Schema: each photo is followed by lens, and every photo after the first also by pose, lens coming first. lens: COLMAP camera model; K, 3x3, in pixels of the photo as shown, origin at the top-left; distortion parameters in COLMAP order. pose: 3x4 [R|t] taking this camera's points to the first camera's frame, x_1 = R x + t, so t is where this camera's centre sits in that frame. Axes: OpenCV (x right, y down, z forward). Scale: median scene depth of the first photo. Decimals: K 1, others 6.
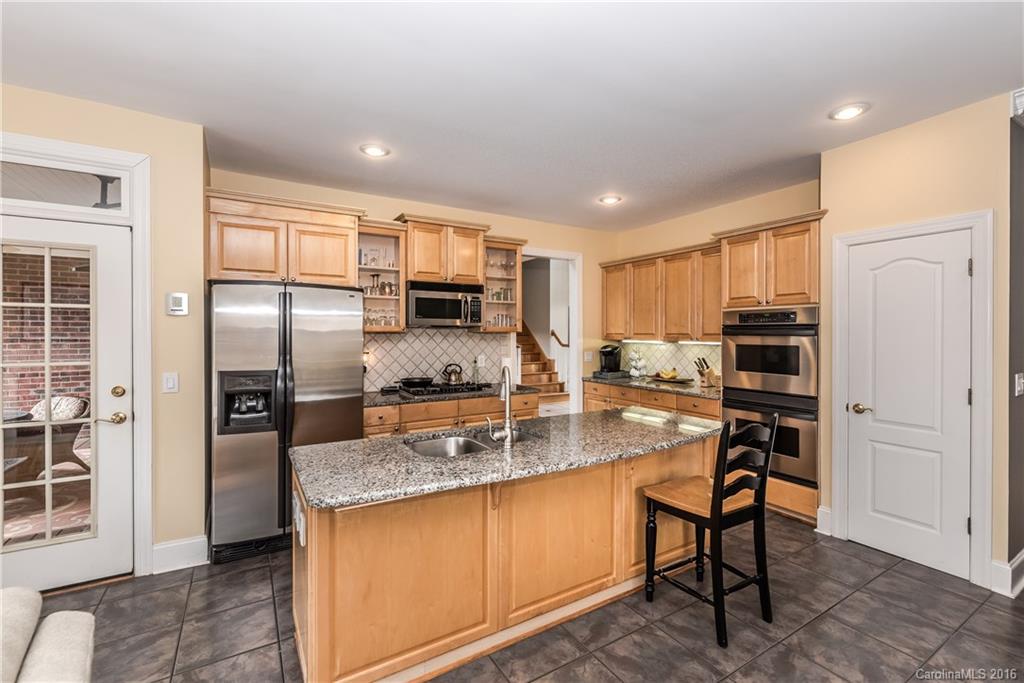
lens RADIAL K [[443.6, 0, 513.3], [0, 443.6, 337.8], [0, 0, 1]] dist [0.002974, -0.001685]
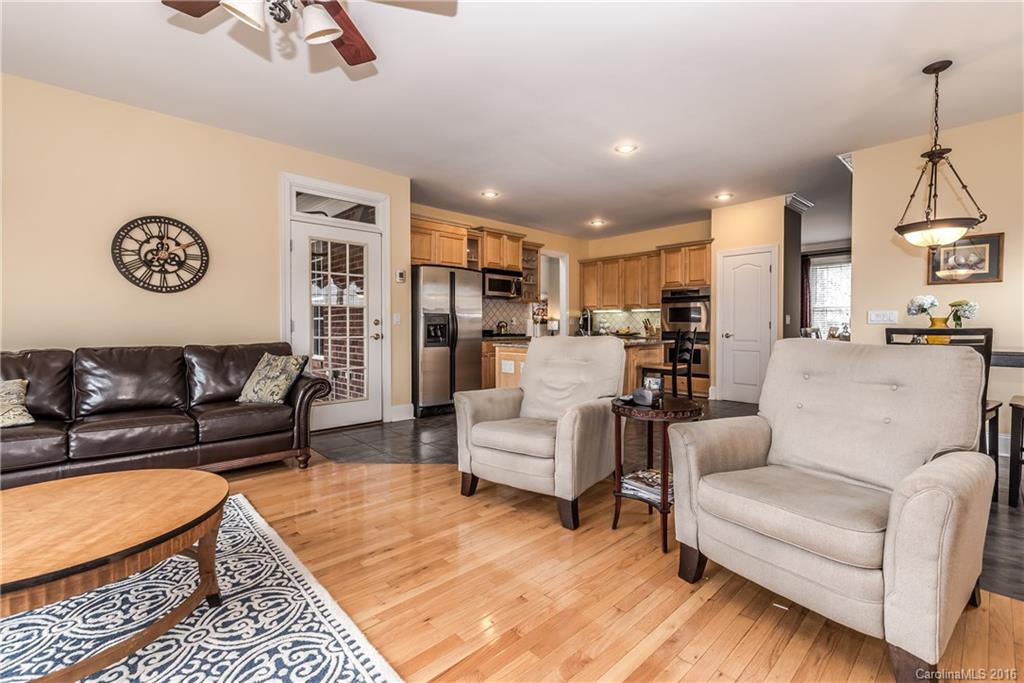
lens RADIAL K [[443.6, 0, 512.9], [0, 443.6, 335.4], [0, 0, 1]] dist [0.002974, -0.001685]
pose [[0.978951, -0.001148, 0.204091, -0.451152], [-0.001016, 0.999944, 0.010497, 0.098452], [-0.204091, -0.010483, 0.978896, -0.595106]]
